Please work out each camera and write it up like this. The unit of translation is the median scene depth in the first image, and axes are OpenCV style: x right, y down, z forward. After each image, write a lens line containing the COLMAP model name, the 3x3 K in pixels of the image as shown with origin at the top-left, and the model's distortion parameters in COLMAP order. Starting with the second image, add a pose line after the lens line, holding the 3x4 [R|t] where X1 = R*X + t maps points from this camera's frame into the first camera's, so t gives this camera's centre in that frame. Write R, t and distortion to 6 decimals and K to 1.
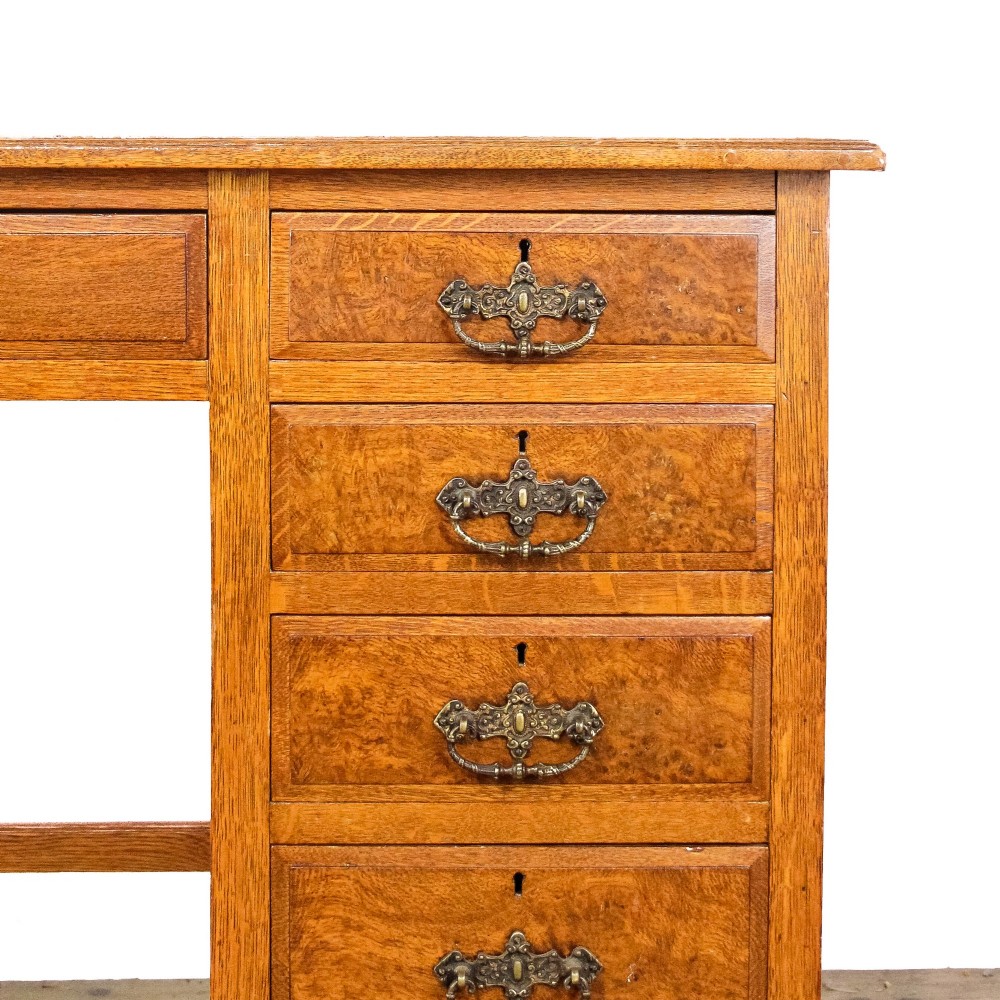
lens RADIAL K [[2676.3, 0, 499.8], [0, 2676.3, 500.9], [0, 0, 1]] dist [-0.112107, 0.000000]
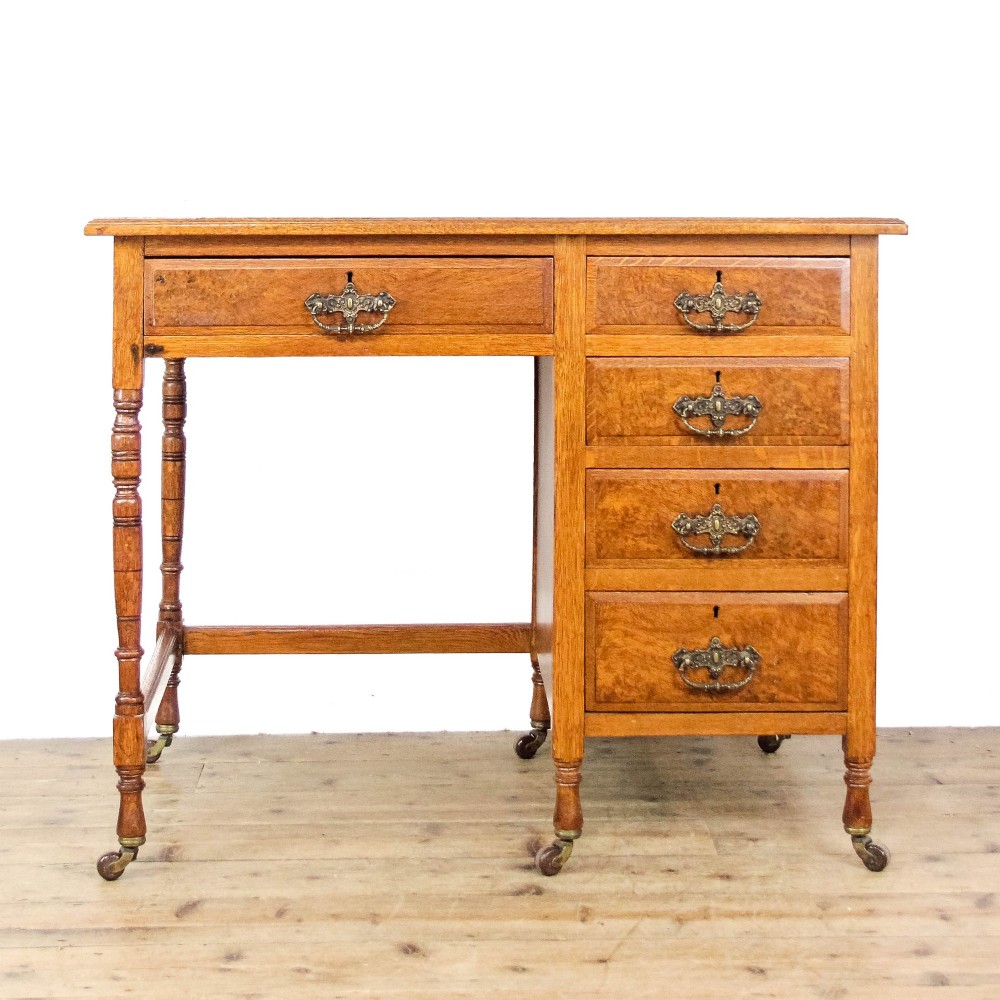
lens RADIAL K [[2676.3, 0, 495.6], [0, 2676.3, 490.1], [0, 0, 1]] dist [-0.112107, 0.000000]
pose [[0.999964, -0.003799, -0.007647, -0.134875], [0.003631, 0.999755, -0.021825, 0.098760], [0.007728, 0.021796, 0.999733, -0.896501]]
